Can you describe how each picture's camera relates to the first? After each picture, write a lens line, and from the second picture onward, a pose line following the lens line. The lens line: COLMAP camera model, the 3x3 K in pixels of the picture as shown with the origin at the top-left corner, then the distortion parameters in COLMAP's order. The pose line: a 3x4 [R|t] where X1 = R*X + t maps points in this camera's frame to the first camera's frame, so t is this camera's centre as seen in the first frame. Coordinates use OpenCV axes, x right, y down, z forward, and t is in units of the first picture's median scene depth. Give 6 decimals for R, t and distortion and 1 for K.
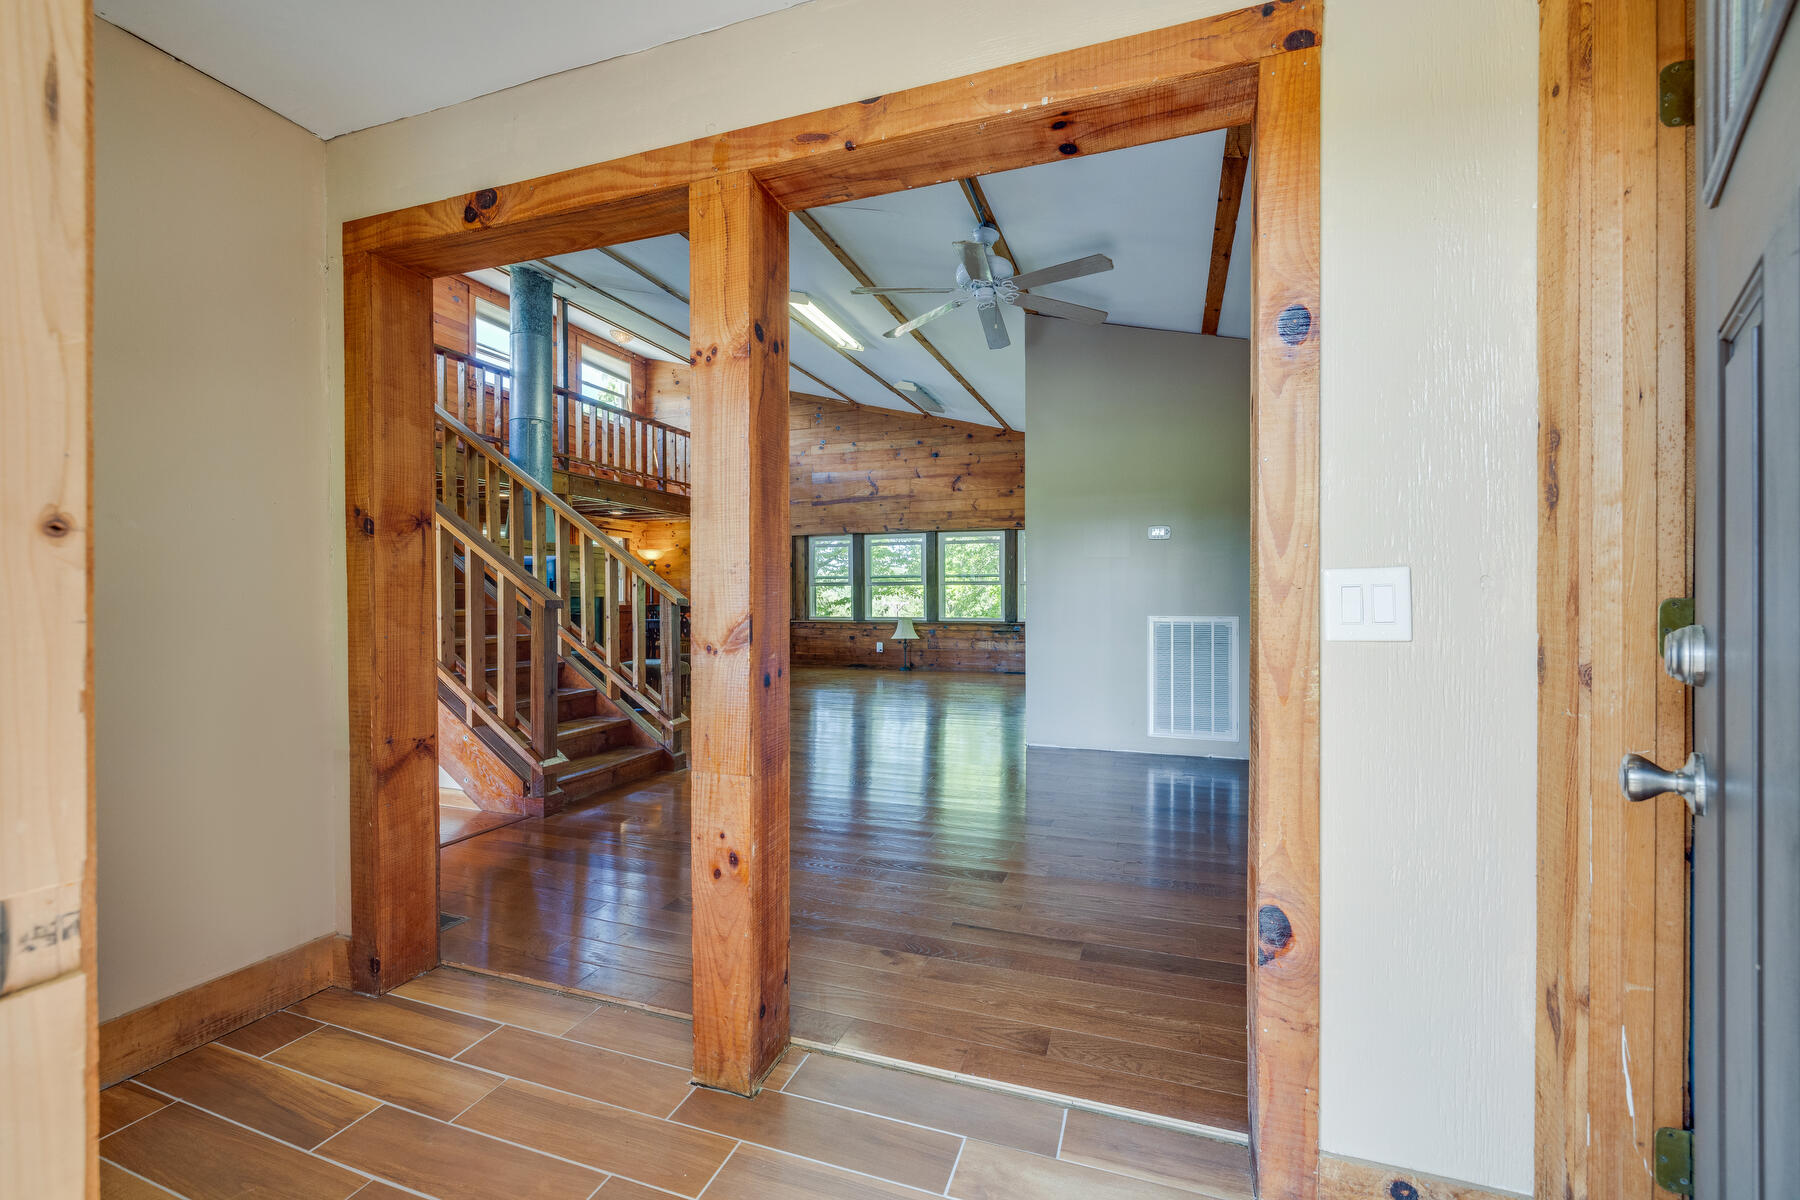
lens RADIAL K [[756.9, 0, 900.3], [0, 756.9, 597.7], [0, 0, 1]] dist [-0.000549, 0.000777]
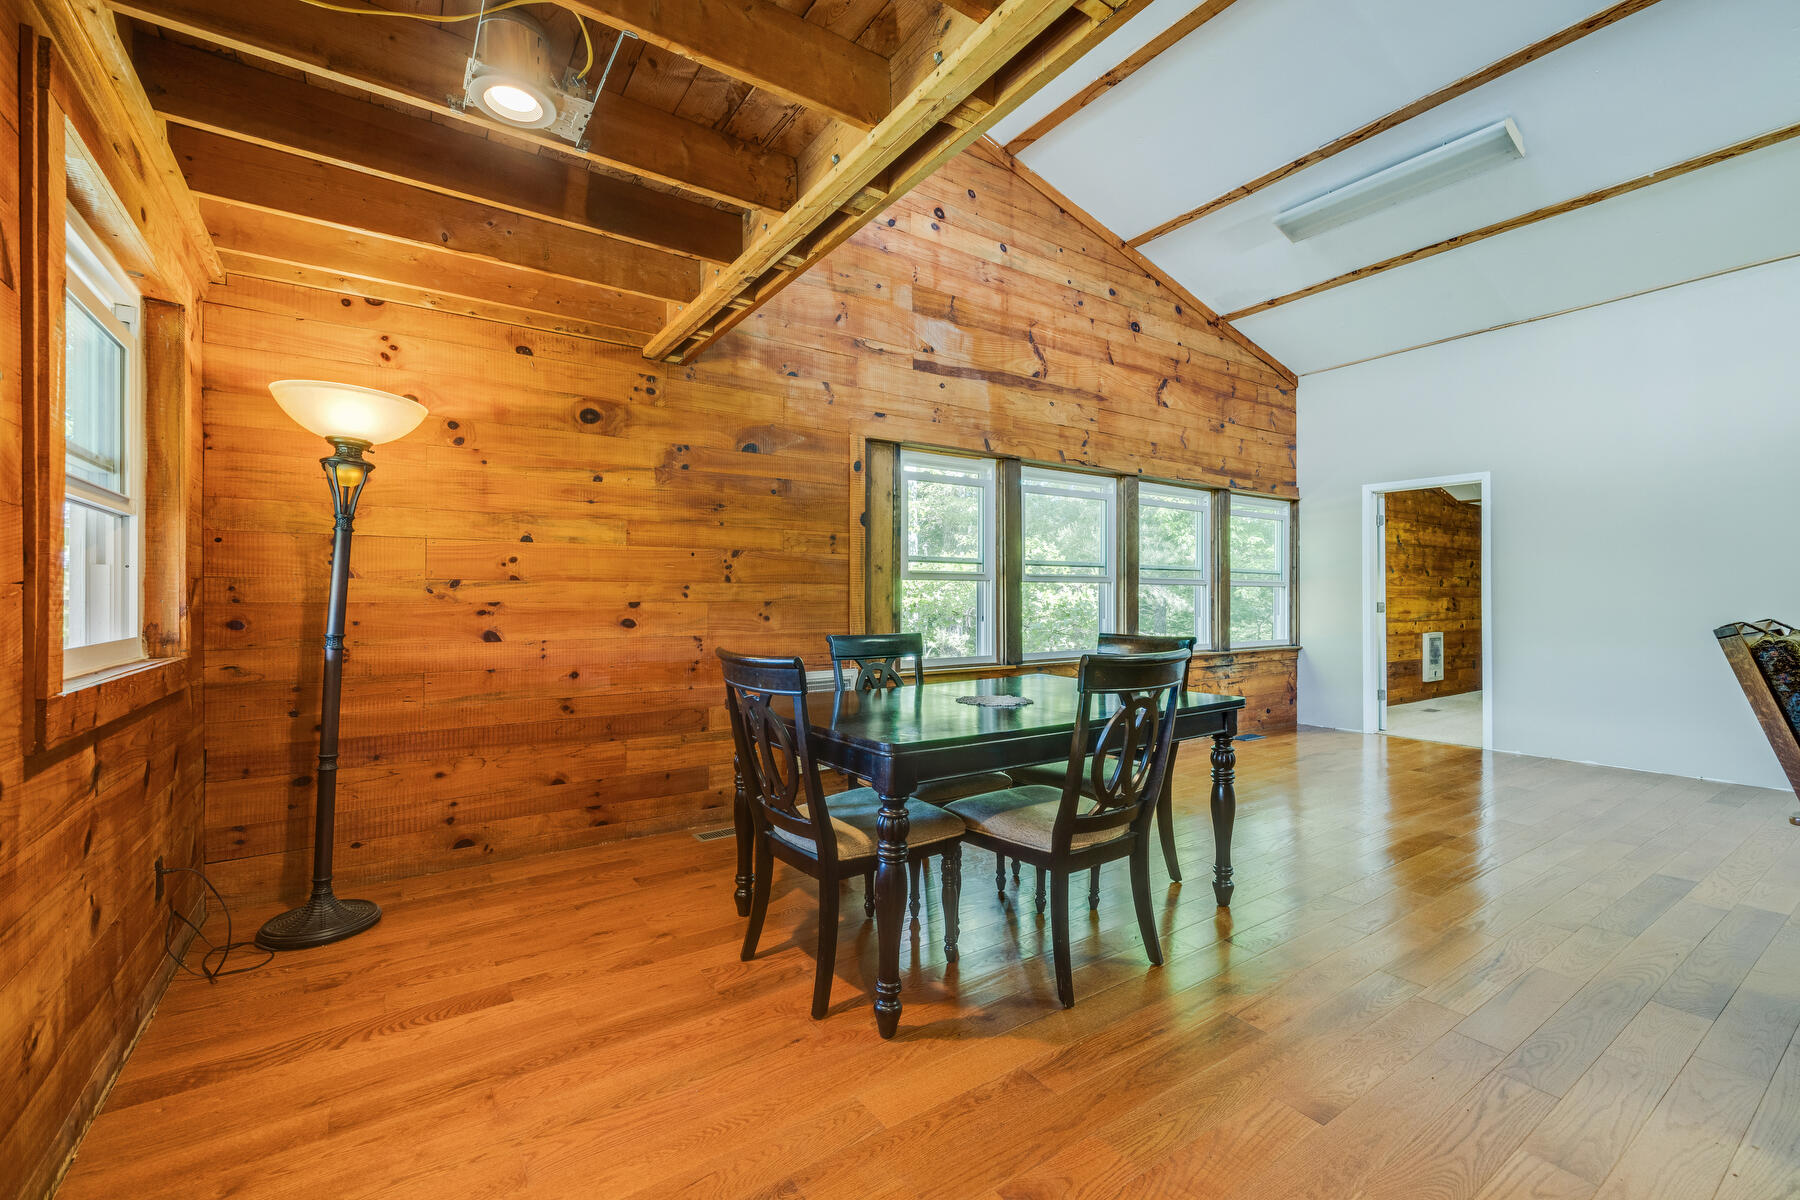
lens RADIAL K [[756.9, 0, 898.9], [0, 756.9, 595.8], [0, 0, 1]] dist [-0.000549, 0.000777]
pose [[0.581650, 0.005595, 0.813420, -0.451487], [0.001522, 0.999967, -0.007966, -0.004378], [-0.813438, 0.005871, 0.581623, 0.823400]]
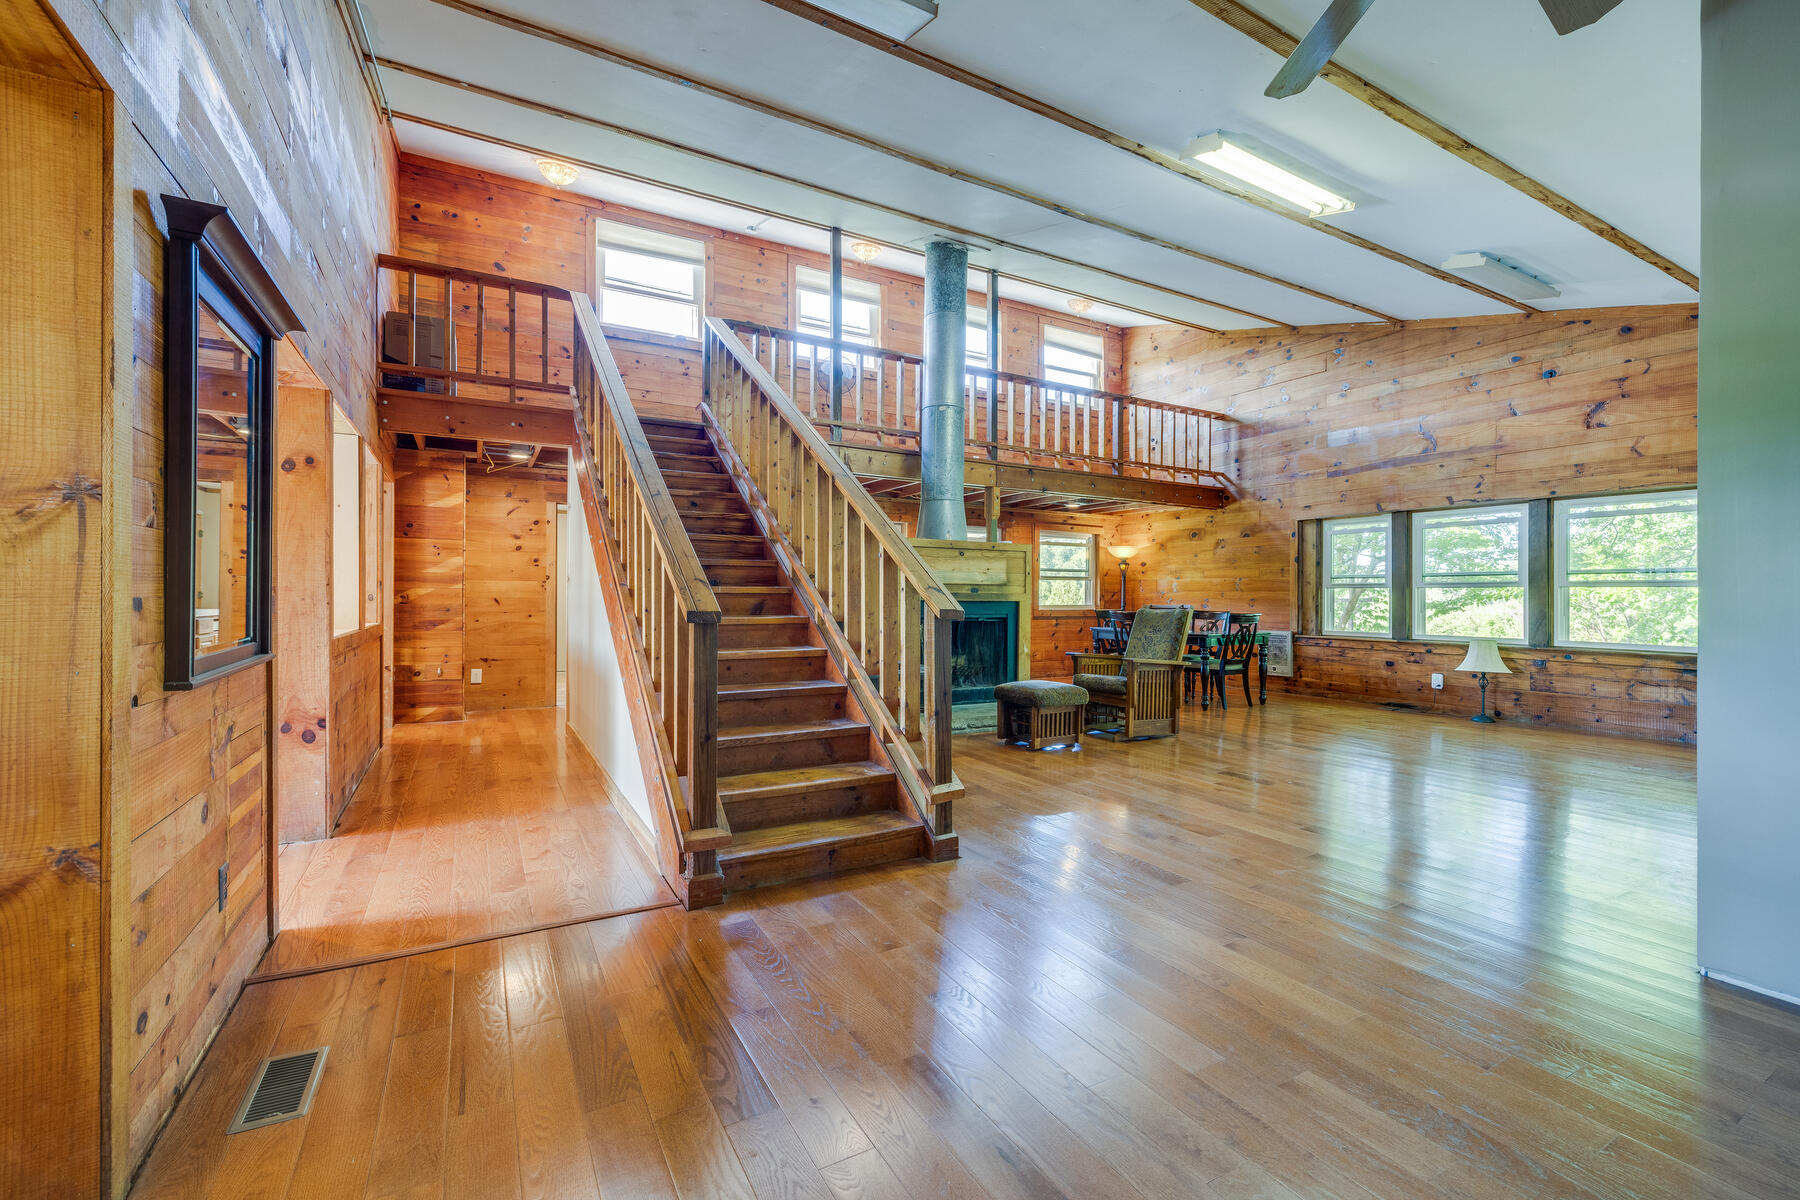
lens RADIAL K [[756.9, 0, 898.7], [0, 756.9, 595.9], [0, 0, 1]] dist [-0.000549, 0.000777]
pose [[0.753219, 0.008464, -0.657715, 0.053630], [-0.010229, 0.999947, 0.001154, -0.005127], [0.657690, 0.005859, 0.753266, 0.194264]]
